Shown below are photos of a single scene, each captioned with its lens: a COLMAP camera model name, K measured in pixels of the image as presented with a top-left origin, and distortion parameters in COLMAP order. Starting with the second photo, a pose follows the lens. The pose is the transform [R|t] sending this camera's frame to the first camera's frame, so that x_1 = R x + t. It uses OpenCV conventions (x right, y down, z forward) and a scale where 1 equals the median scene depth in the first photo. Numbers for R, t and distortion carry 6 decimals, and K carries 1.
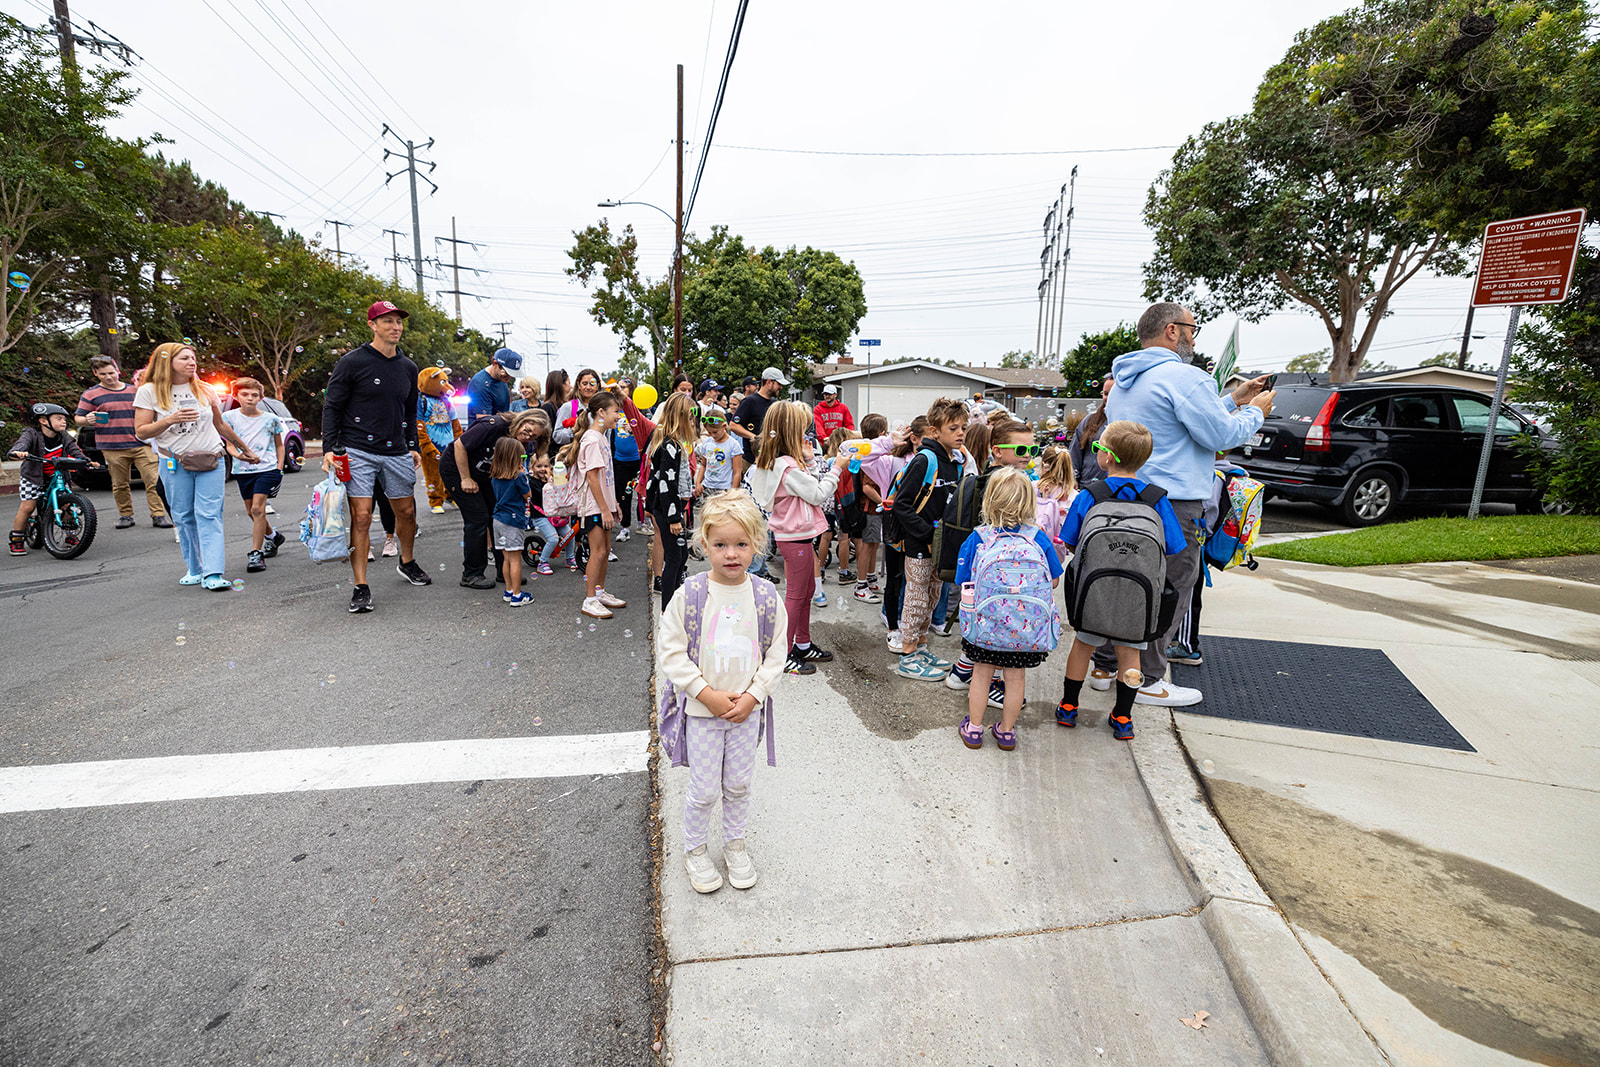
lens RADIAL K [[723.0, 0, 830.5], [0, 723.0, 536.1], [0, 0, 1]] dist [0.002948, -0.000019]
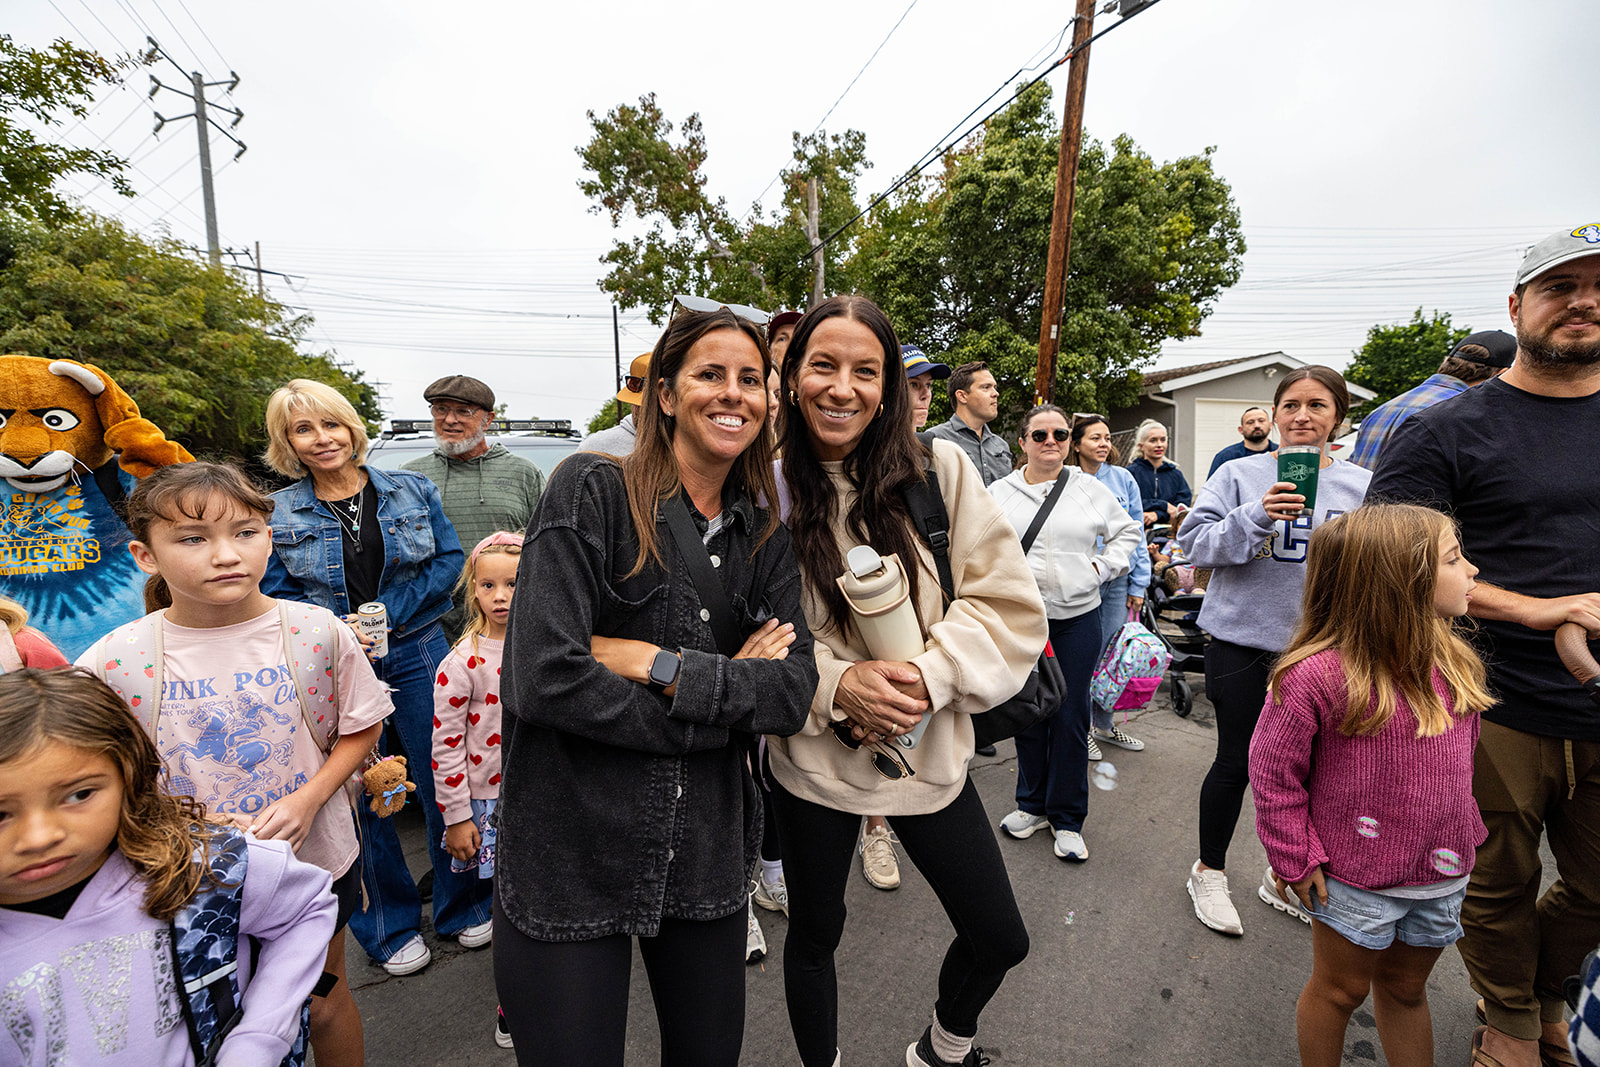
lens RADIAL K [[723.0, 0, 830.5], [0, 723.0, 536.1], [0, 0, 1]] dist [0.002948, -0.000019]
pose [[0.977467, -0.056956, 0.203258, -0.310477], [0.070343, 0.995762, -0.059253, -0.088678], [-0.199022, 0.072215, 0.977331, 0.498379]]
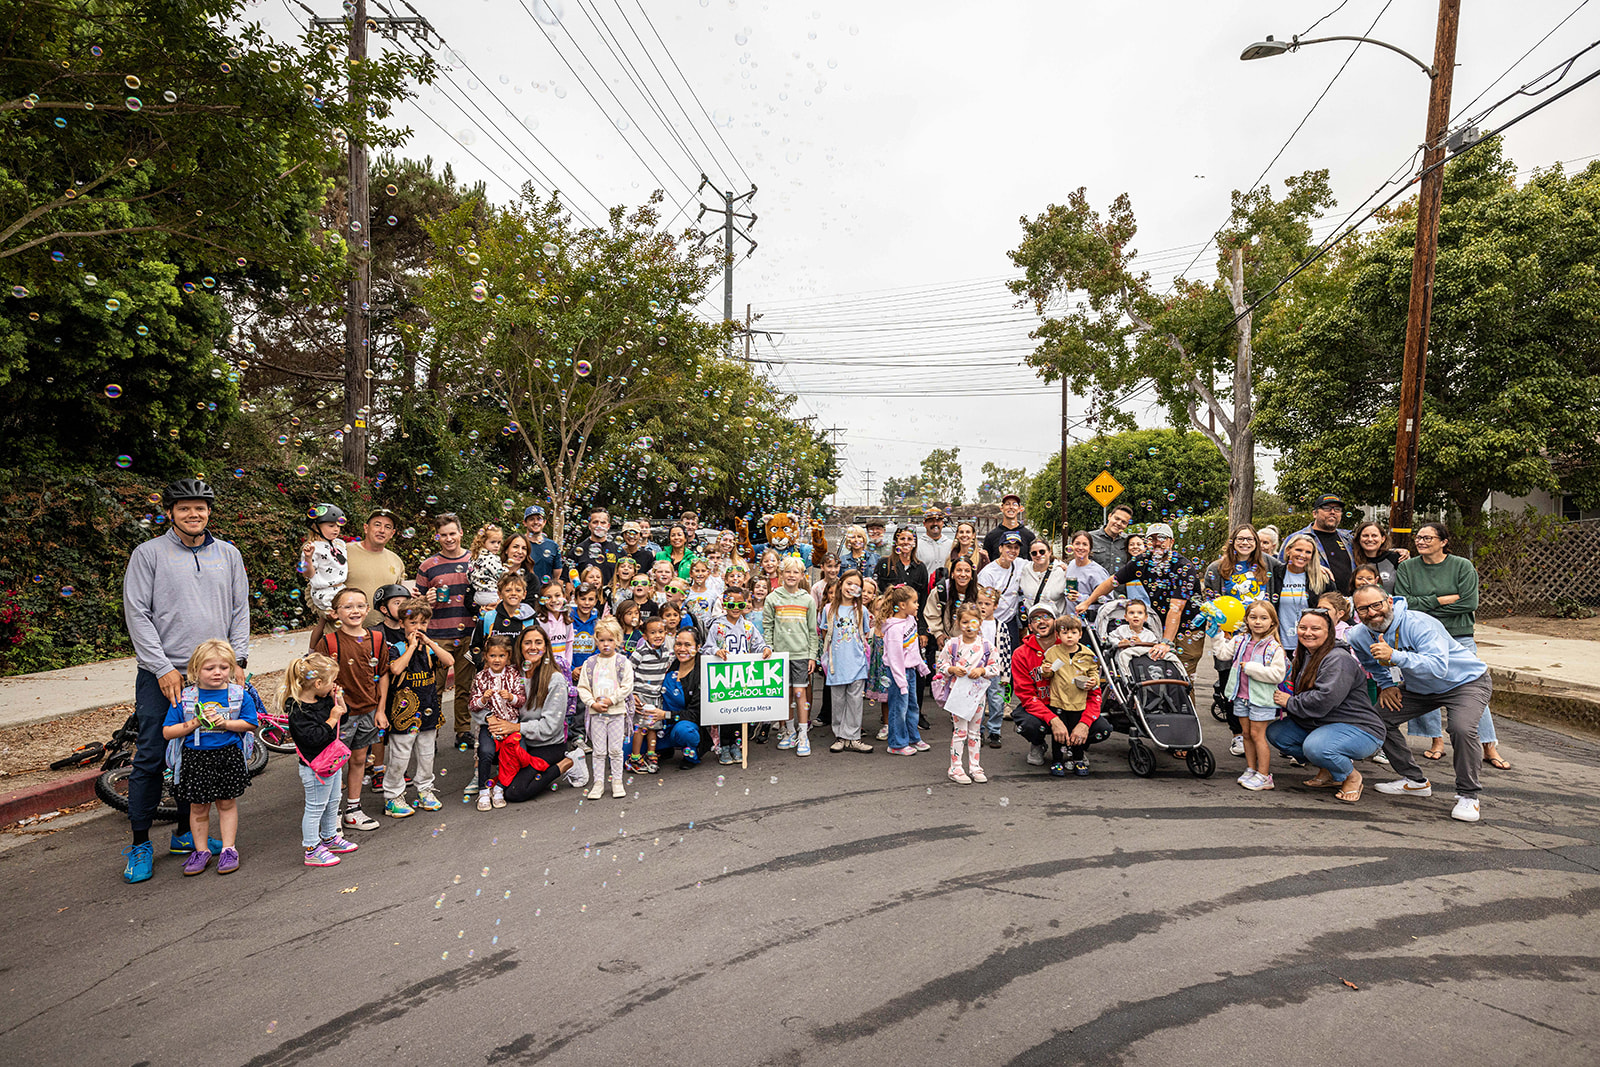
lens RADIAL K [[881.4, 0, 799.7], [0, 881.4, 534.3], [0, 0, 1]] dist [0.001223, -0.000406]
pose [[0.929249, -0.005210, -0.369417, -0.264156], [-0.053066, 0.987650, -0.147414, -0.070190], [0.365623, 0.156587, 0.917497, 0.348360]]
